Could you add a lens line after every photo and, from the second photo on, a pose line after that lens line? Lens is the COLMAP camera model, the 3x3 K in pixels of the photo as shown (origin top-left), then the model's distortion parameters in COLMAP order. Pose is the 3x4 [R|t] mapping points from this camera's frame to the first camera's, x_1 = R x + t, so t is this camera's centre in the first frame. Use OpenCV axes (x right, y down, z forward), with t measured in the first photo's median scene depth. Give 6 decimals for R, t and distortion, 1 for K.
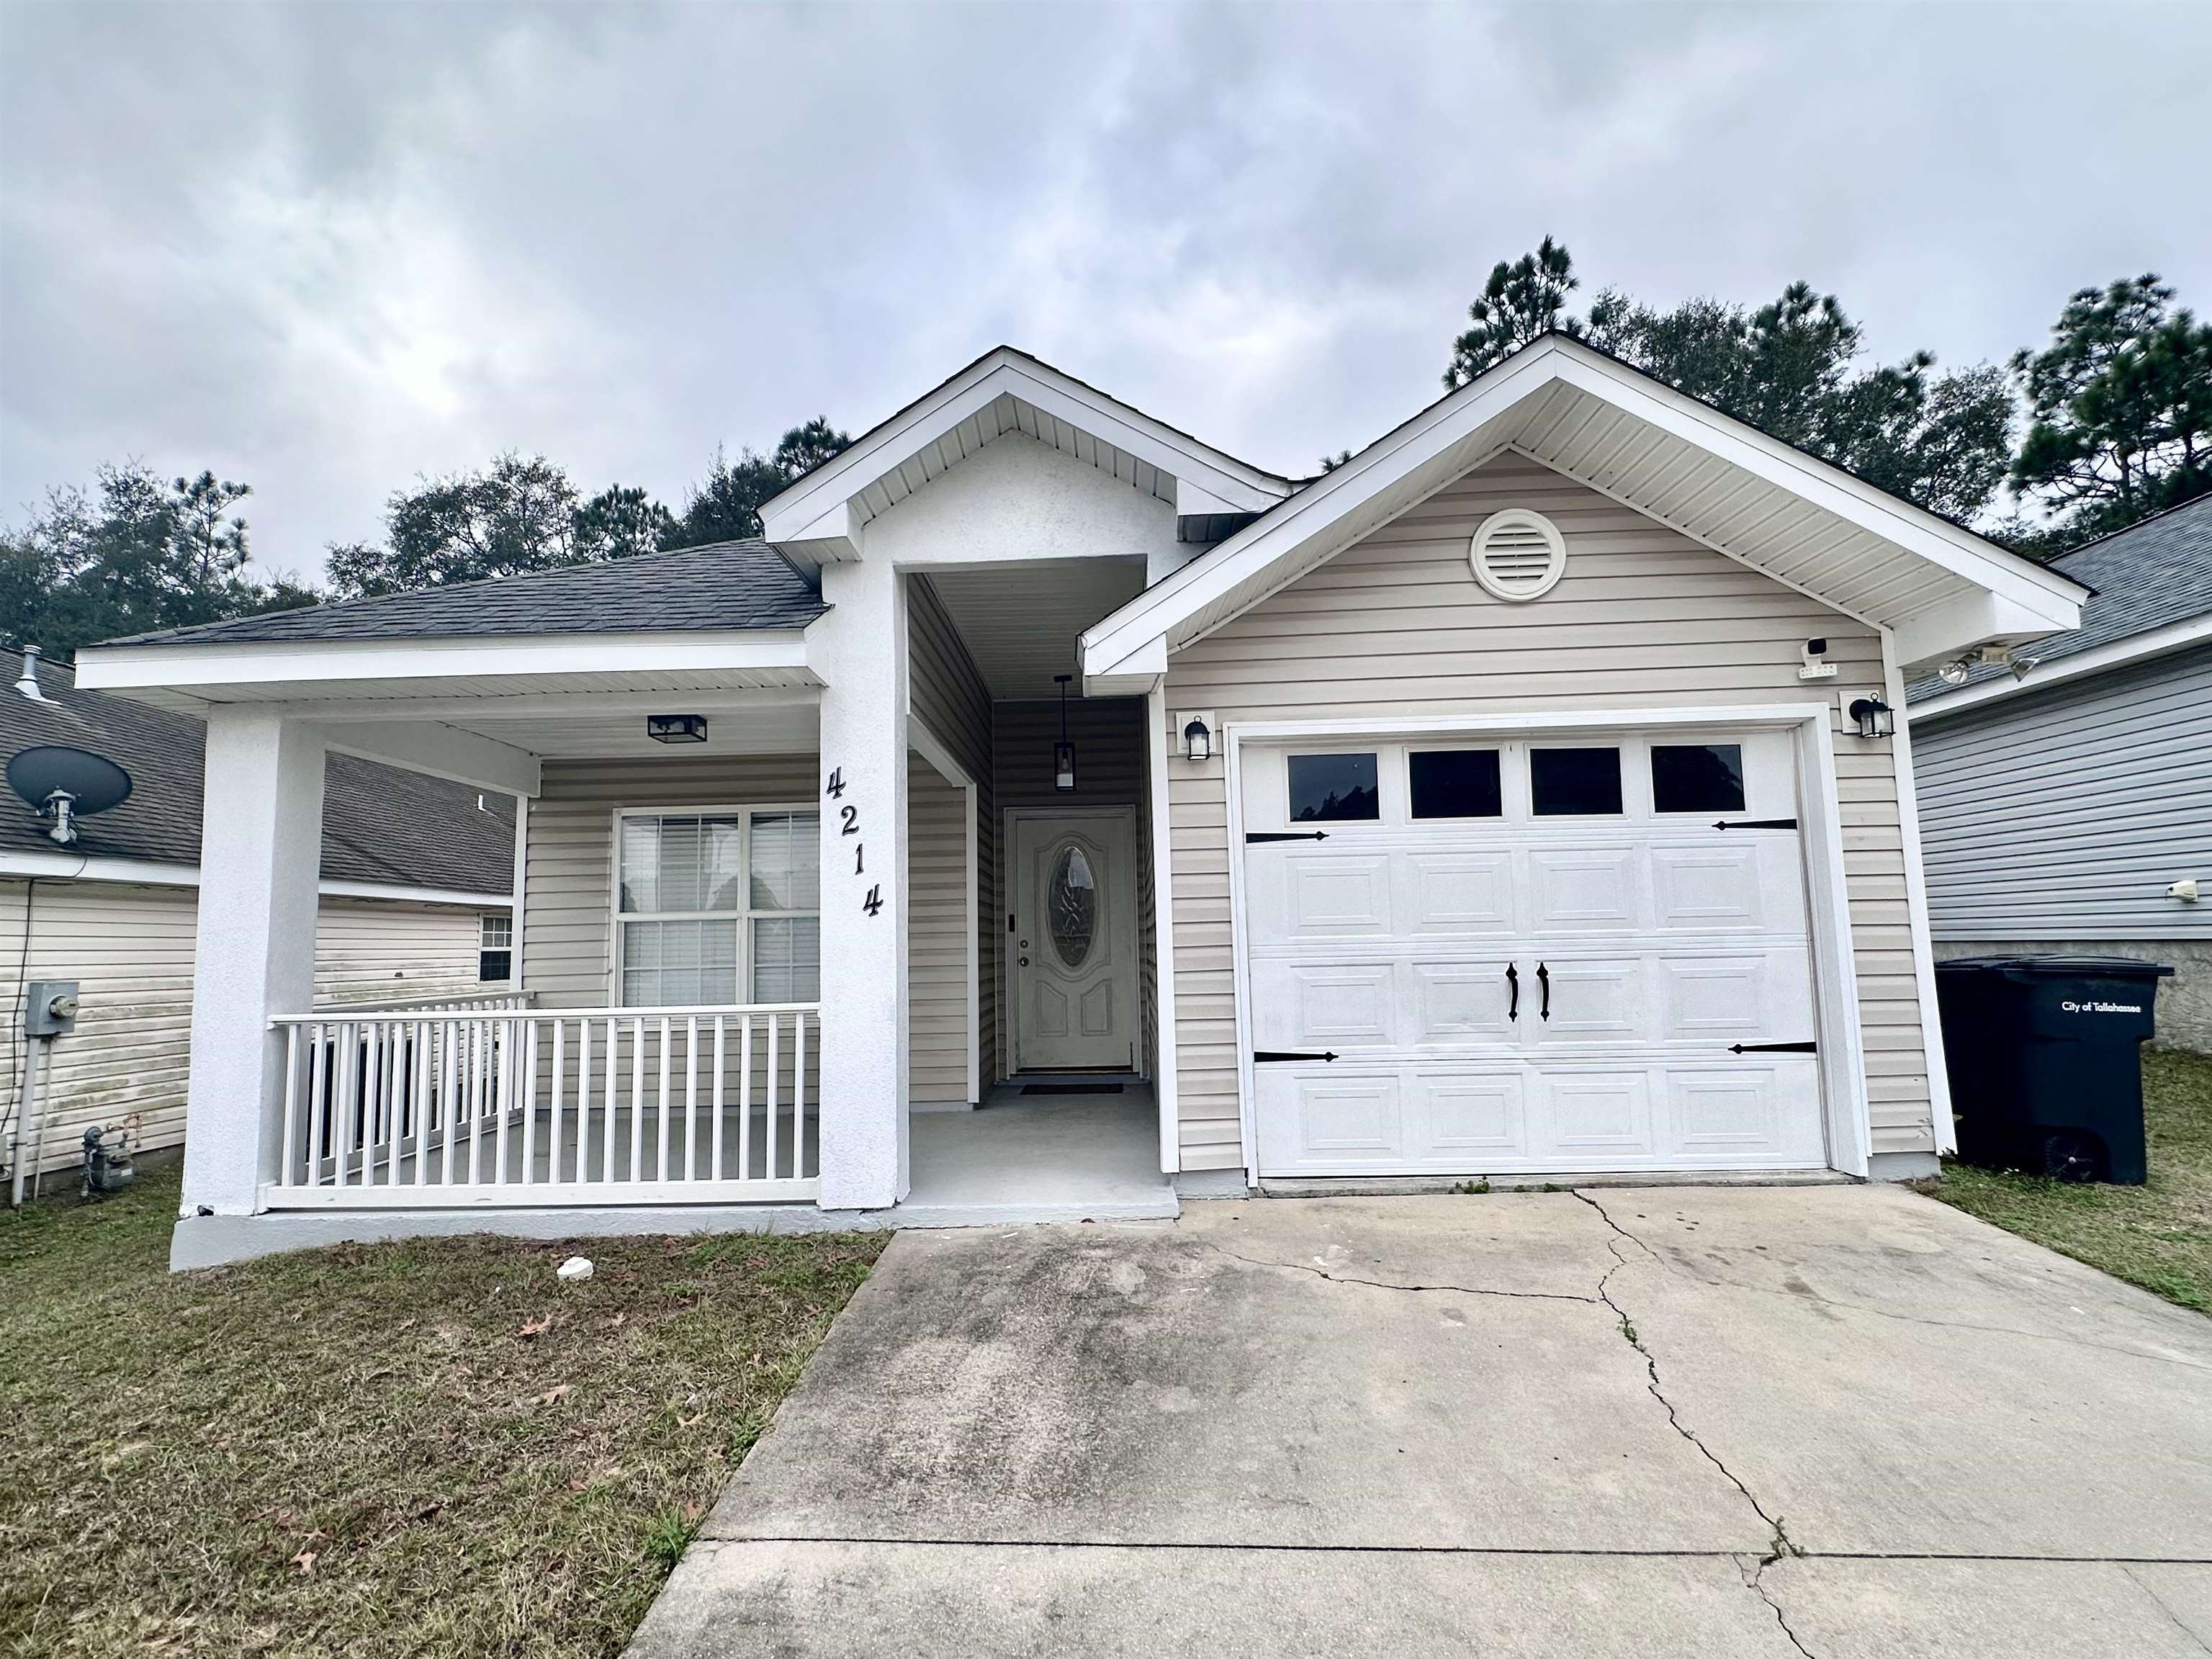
lens RADIAL K [[1073.0, 0, 1099.4], [0, 1073.0, 834.6], [0, 0, 1]] dist [-0.003635, 0.001817]
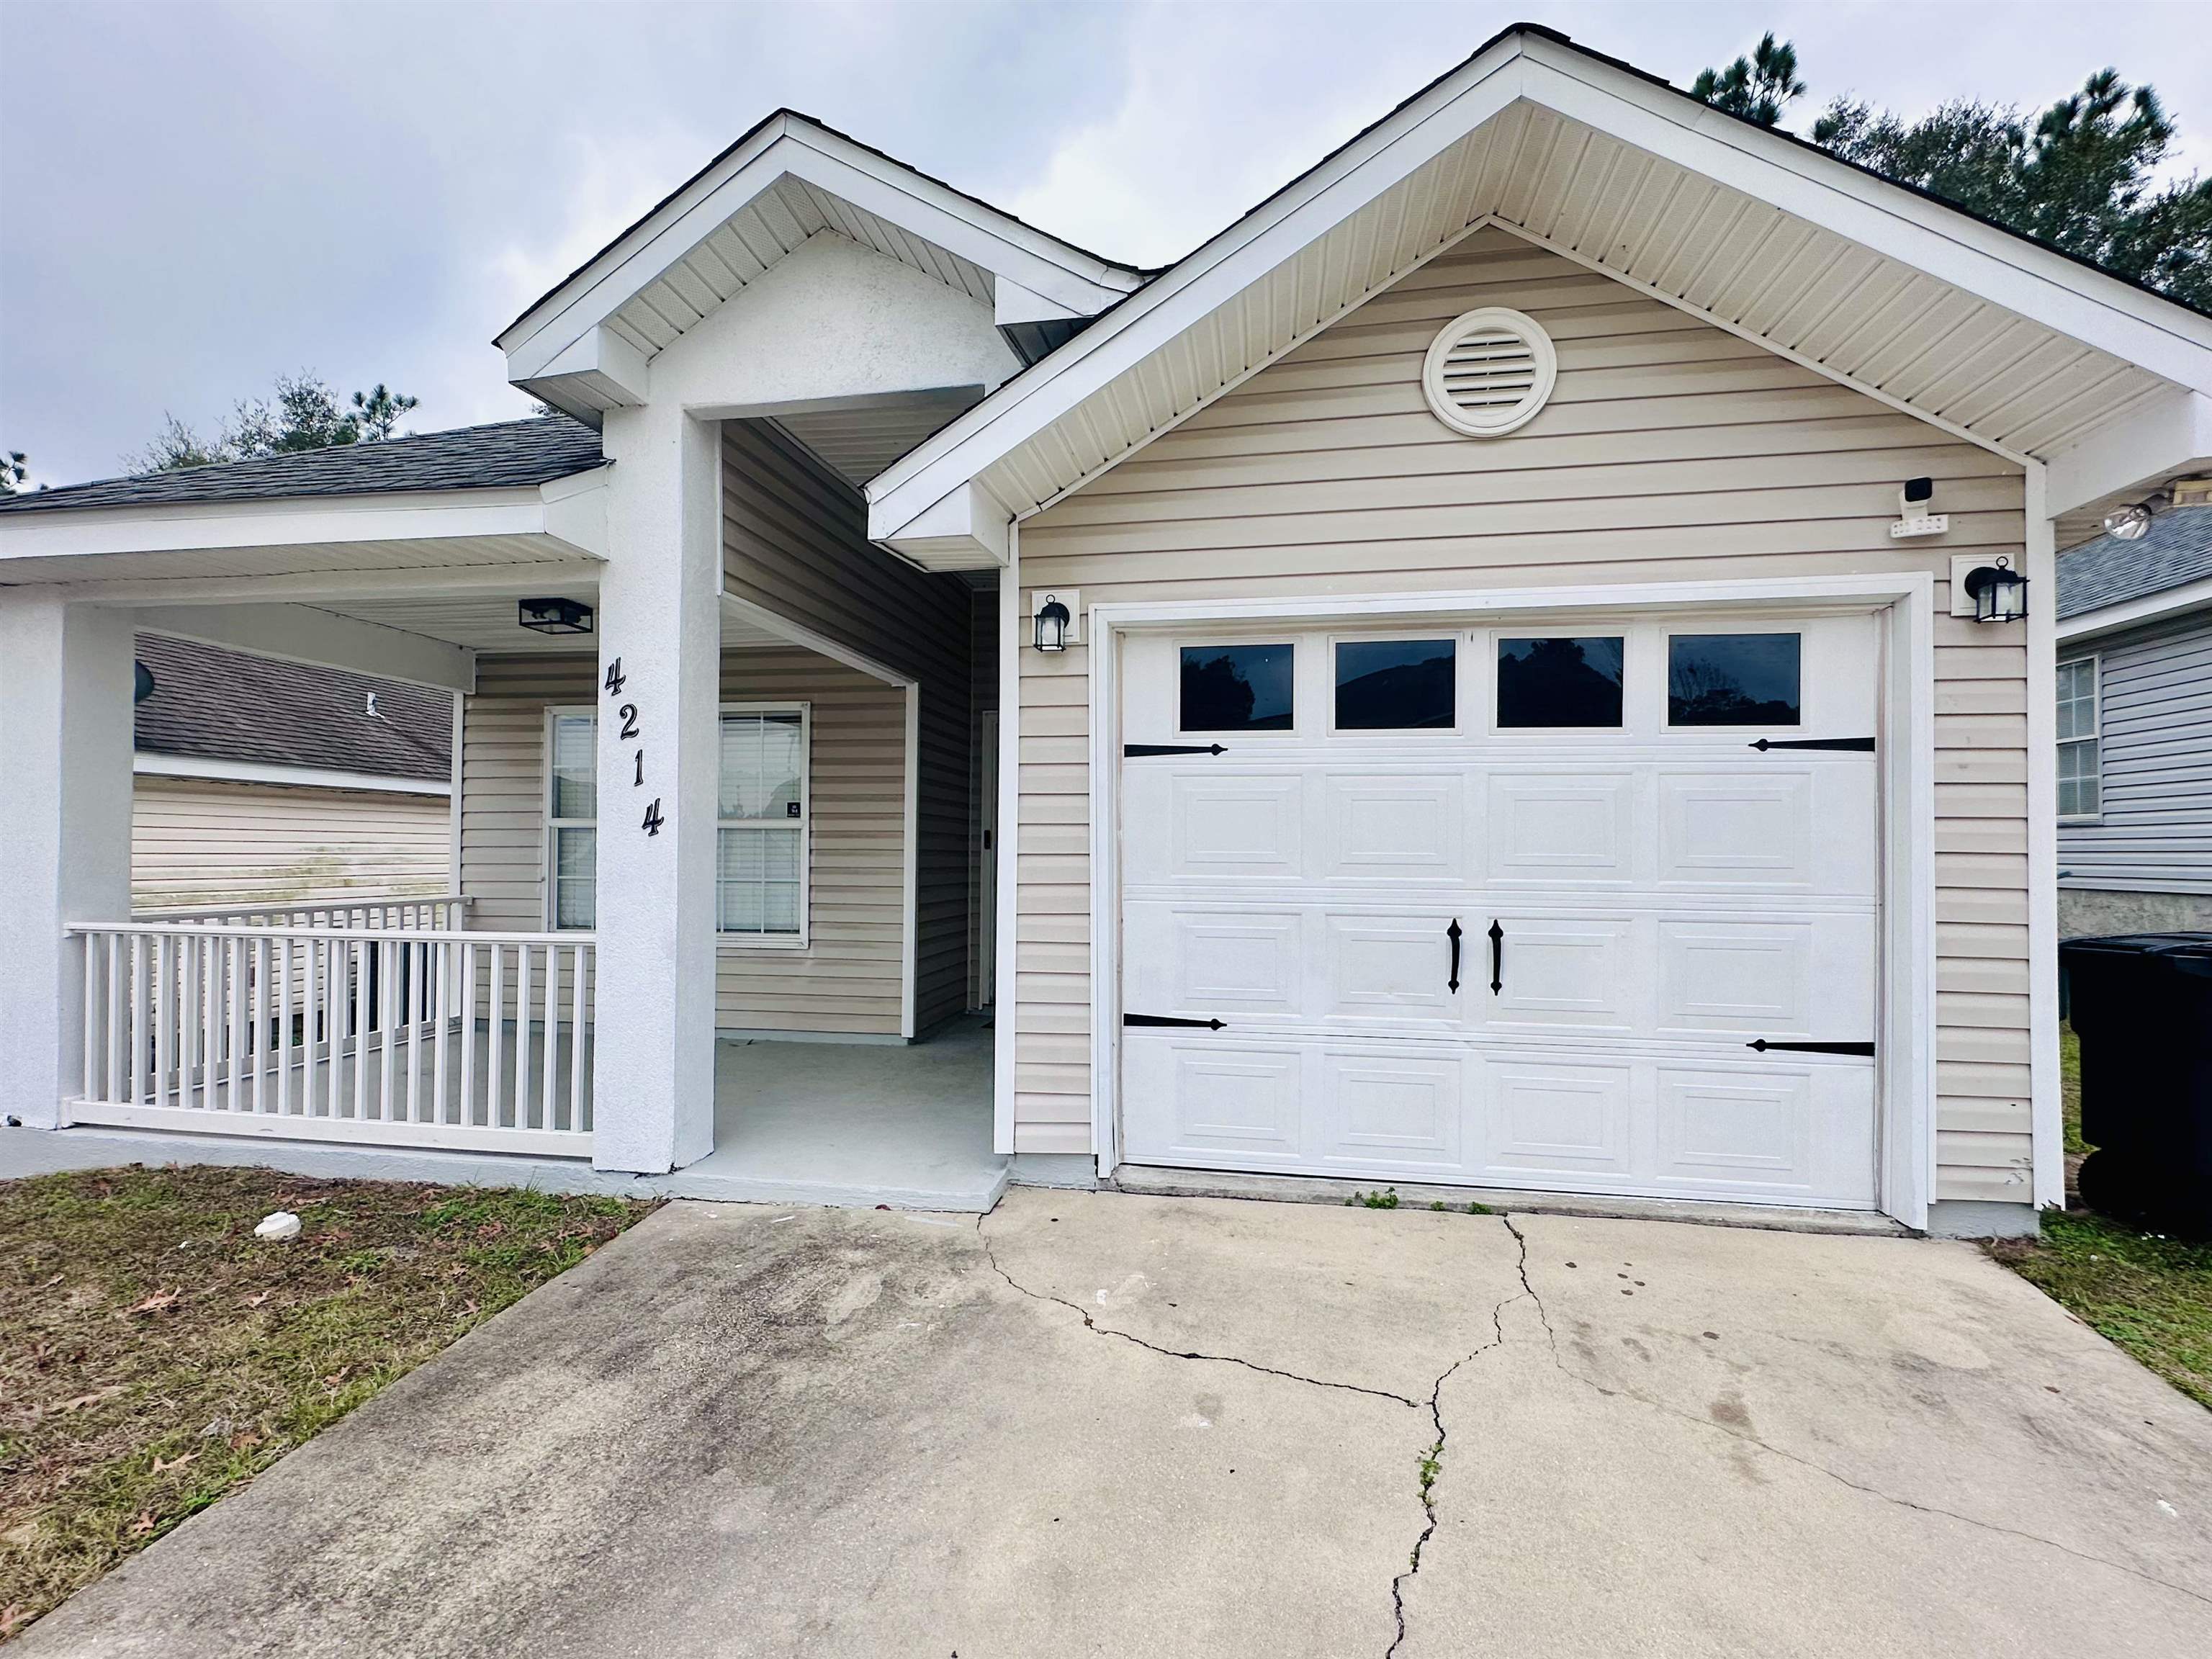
lens RADIAL K [[1073.0, 0, 1103.3], [0, 1073.0, 838.2], [0, 0, 1]] dist [-0.003635, 0.001817]
pose [[0.988381, 0.029210, -0.149166, 0.251414], [-0.015453, 0.995586, 0.092567, -0.005791], [0.151212, -0.089187, 0.984470, 0.209344]]
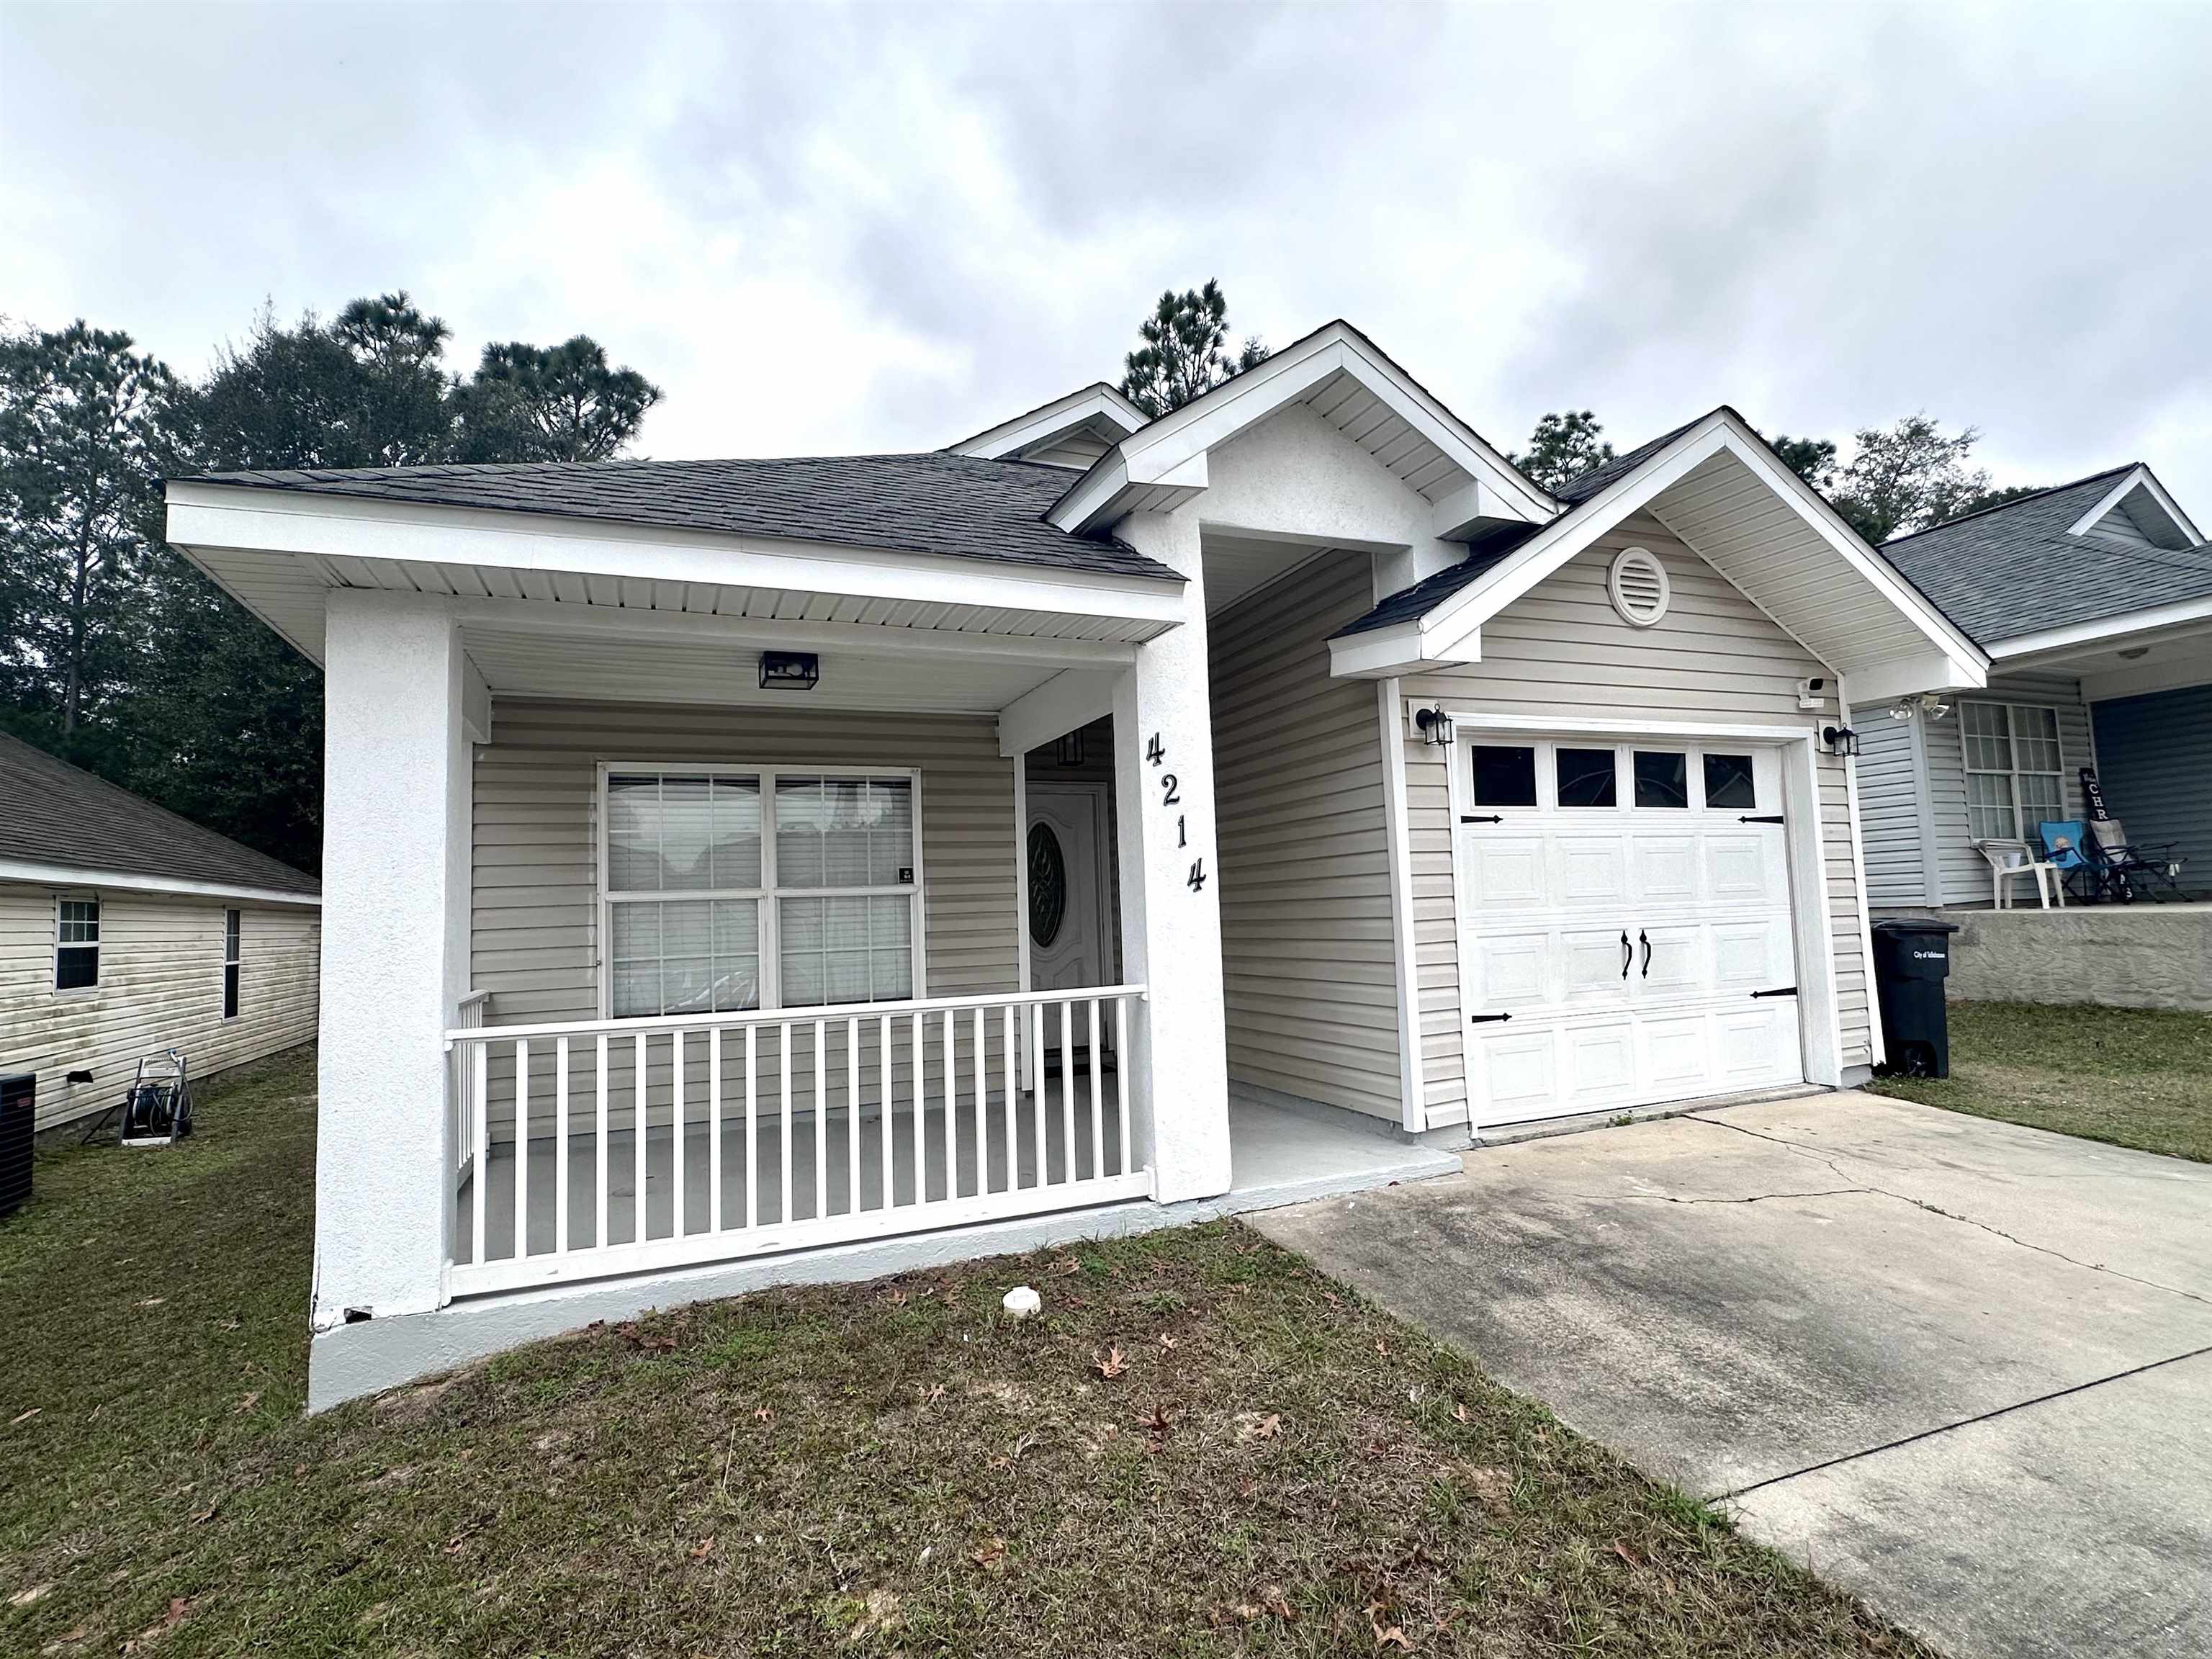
lens RADIAL K [[1073.0, 0, 1103.5], [0, 1073.0, 833.9], [0, 0, 1]] dist [-0.003635, 0.001817]
pose [[0.911755, 0.020347, 0.410230, -0.640561], [-0.026795, 0.999591, 0.009974, 0.016573], [-0.409860, -0.020086, 0.911927, 0.158952]]
